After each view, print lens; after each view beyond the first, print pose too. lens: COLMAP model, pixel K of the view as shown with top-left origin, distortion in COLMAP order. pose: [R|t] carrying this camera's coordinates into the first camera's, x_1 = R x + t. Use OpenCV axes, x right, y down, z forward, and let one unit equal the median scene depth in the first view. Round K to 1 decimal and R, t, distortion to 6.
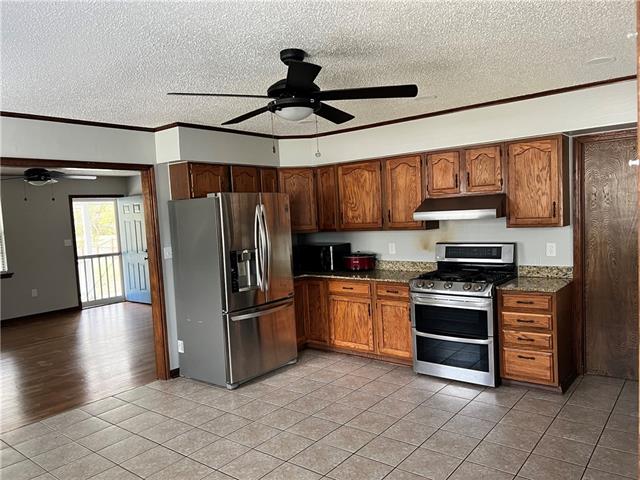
lens RADIAL K [[475.5, 0, 320.0], [0, 475.5, 240.0], [0, 0, 1]] dist [0.008806, -0.009976]
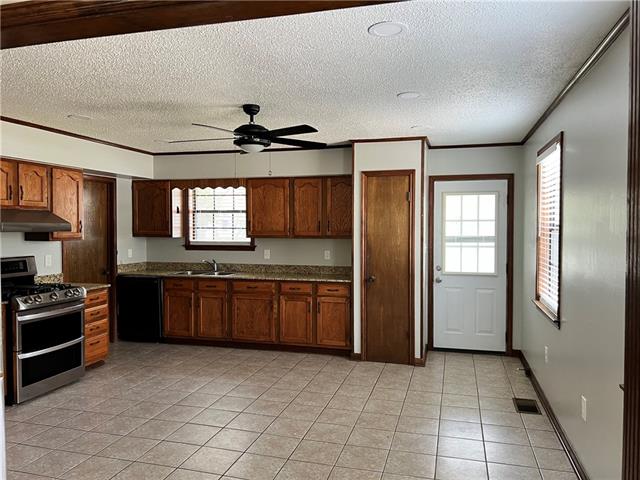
lens RADIAL K [[475.5, 0, 320.0], [0, 475.5, 240.0], [0, 0, 1]] dist [0.008806, -0.009976]
pose [[-0.384271, 0.022731, 0.922940, -0.910110], [0.070717, 0.997484, 0.004876, 0.011518], [-0.920508, 0.067142, -0.384912, 0.872623]]
